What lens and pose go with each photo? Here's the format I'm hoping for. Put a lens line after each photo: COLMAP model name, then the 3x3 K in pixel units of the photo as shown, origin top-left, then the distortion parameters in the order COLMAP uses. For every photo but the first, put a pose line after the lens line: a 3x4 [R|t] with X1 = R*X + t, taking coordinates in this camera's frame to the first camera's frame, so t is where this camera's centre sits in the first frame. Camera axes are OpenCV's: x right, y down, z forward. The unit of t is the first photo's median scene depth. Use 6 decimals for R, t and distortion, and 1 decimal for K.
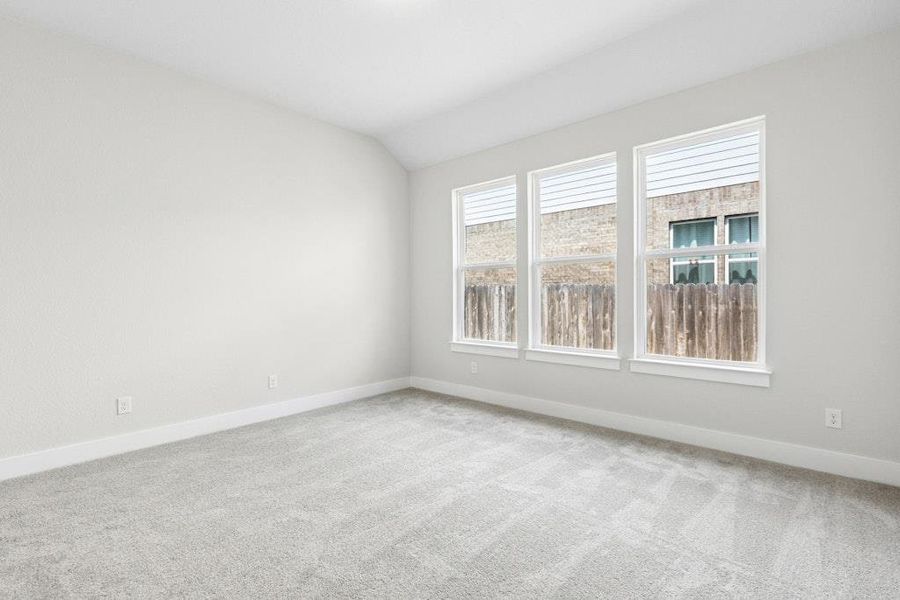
lens RADIAL K [[424.2, 0, 455.3], [0, 424.2, 292.7], [0, 0, 1]] dist [-0.002879, -0.000441]
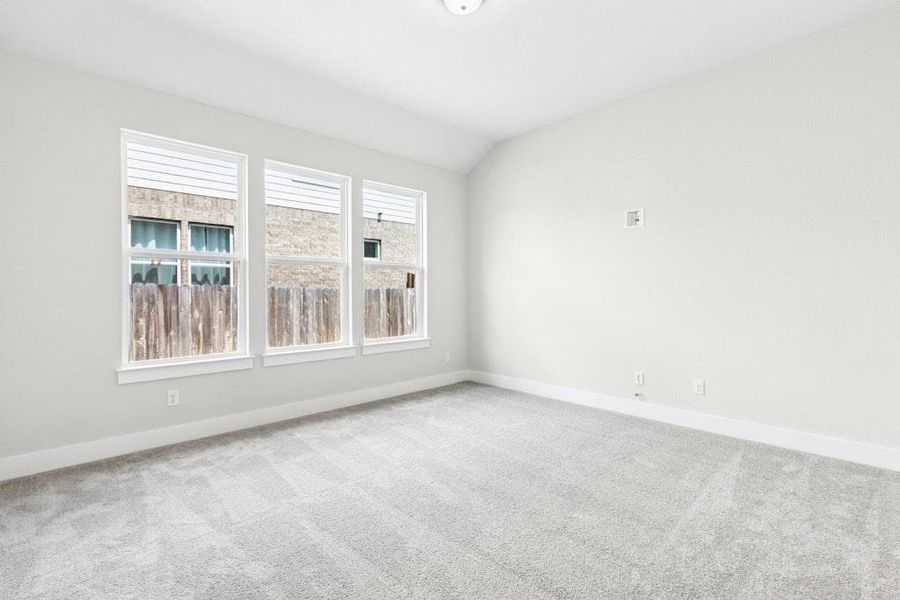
lens RADIAL K [[416.6, 0, 446.5], [0, 416.6, 296.0], [0, 0, 1]] dist [-0.029194, 0.000195]
pose [[0.066126, 0.000623, 0.997811, -0.448609], [-0.001791, 0.999998, -0.000506, 0.004881], [-0.997810, -0.001754, 0.066127, 0.370951]]
